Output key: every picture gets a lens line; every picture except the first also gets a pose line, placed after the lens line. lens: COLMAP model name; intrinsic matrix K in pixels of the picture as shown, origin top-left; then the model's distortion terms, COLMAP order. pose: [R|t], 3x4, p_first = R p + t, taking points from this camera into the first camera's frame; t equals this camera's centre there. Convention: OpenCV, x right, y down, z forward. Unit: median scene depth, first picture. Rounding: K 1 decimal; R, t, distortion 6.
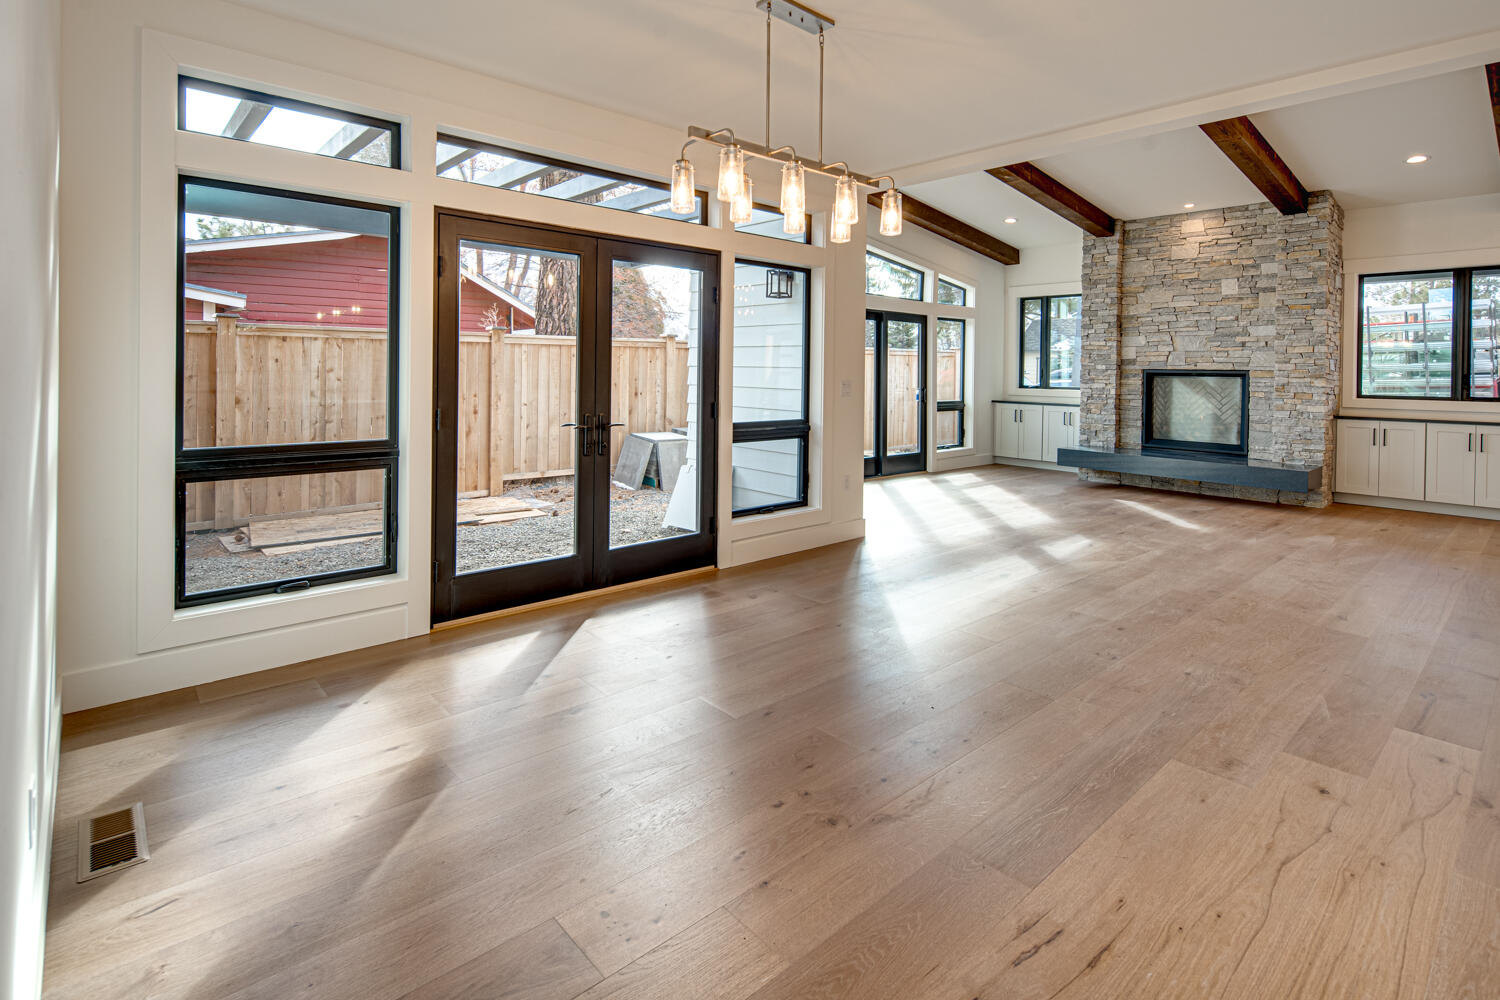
lens RADIAL K [[731.8, 0, 745.4], [0, 731.8, 373.9], [0, 0, 1]] dist [-0.001117, 0.000436]
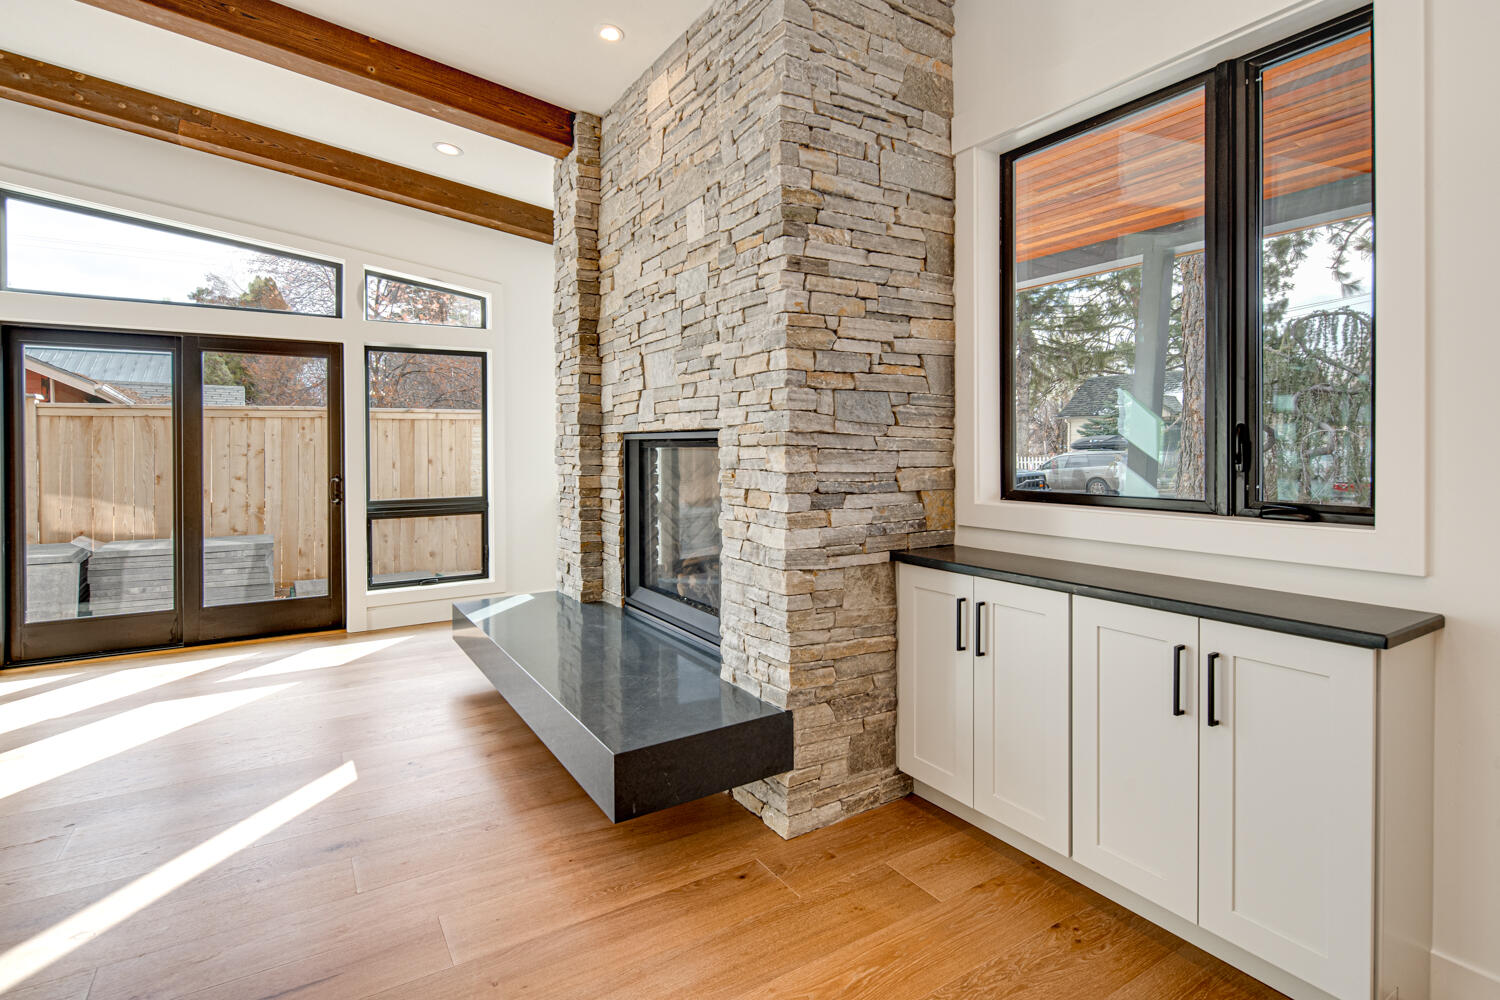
lens RADIAL K [[730.4, 0, 747.4], [0, 730.4, 450.7], [0, 0, 1]] dist [-0.001188, -0.000237]
pose [[0.985403, -0.016451, -0.169438, 0.725204], [0.016362, 0.999864, -0.001924, 0.007187], [0.169447, -0.000877, 0.985539, 0.586139]]
